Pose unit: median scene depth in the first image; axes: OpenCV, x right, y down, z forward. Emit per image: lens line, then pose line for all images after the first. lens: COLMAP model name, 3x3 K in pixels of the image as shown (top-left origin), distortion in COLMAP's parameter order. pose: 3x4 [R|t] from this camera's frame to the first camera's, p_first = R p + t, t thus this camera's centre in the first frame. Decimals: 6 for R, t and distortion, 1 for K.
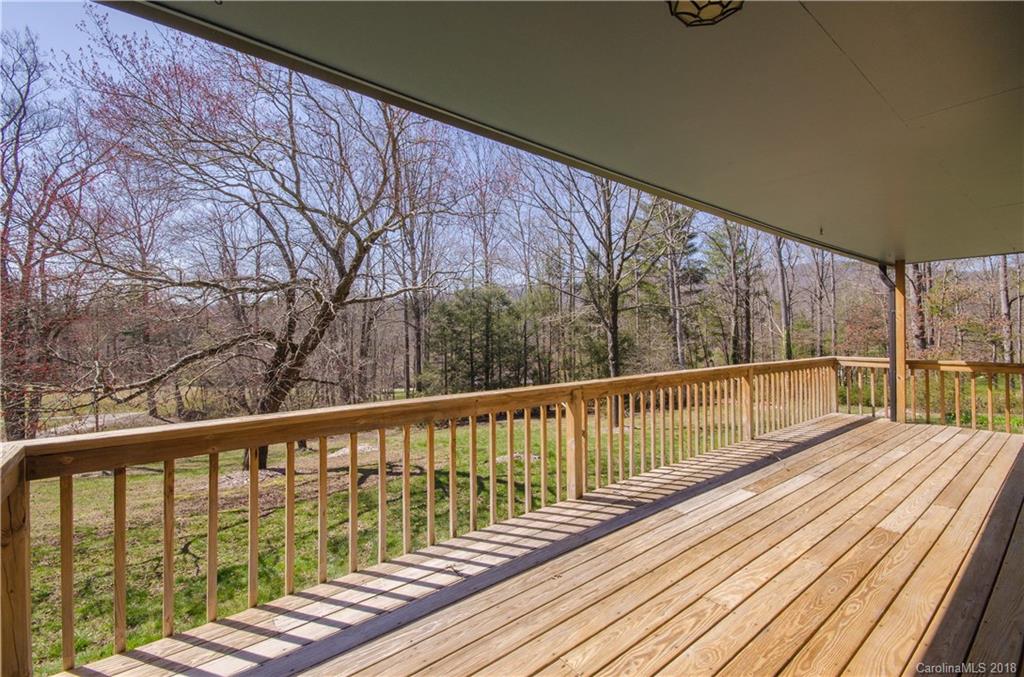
lens RADIAL K [[436.8, 0, 512.0], [0, 436.8, 338.5], [0, 0, 1]] dist [0.013125, 0.000037]
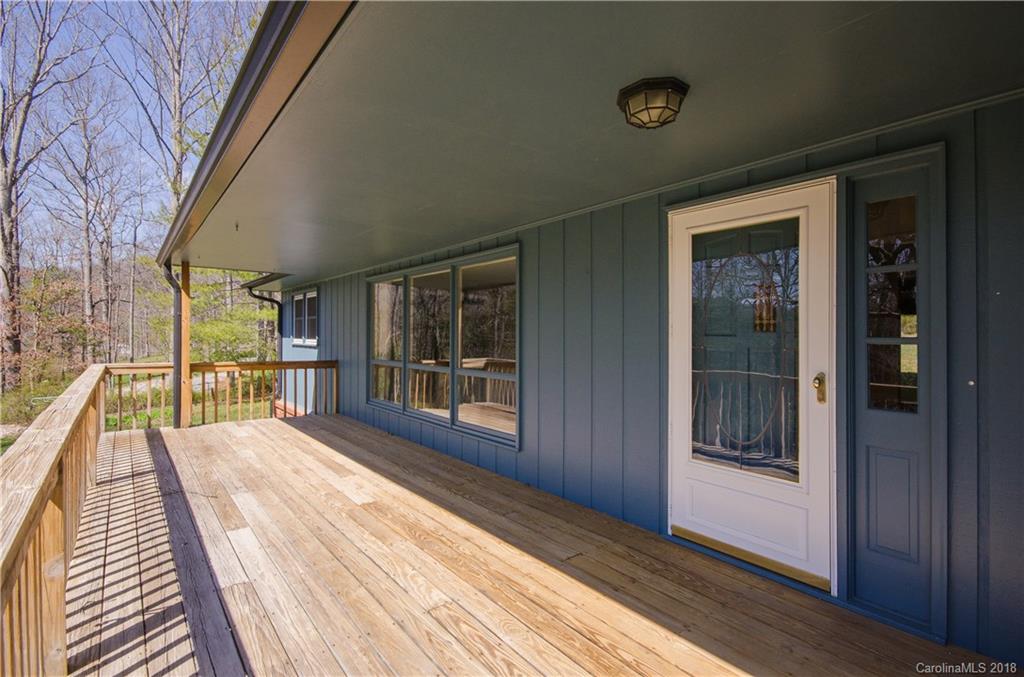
lens RADIAL K [[498.8, 0, 512.0], [0, 498.8, 338.5], [0, 0, 1]] dist [-0.000777, -0.000437]
pose [[-0.004242, 0.000824, 0.999991, -0.403878], [0.002171, 0.999997, -0.000815, -0.009471], [-0.999989, 0.002167, -0.004244, 0.489209]]
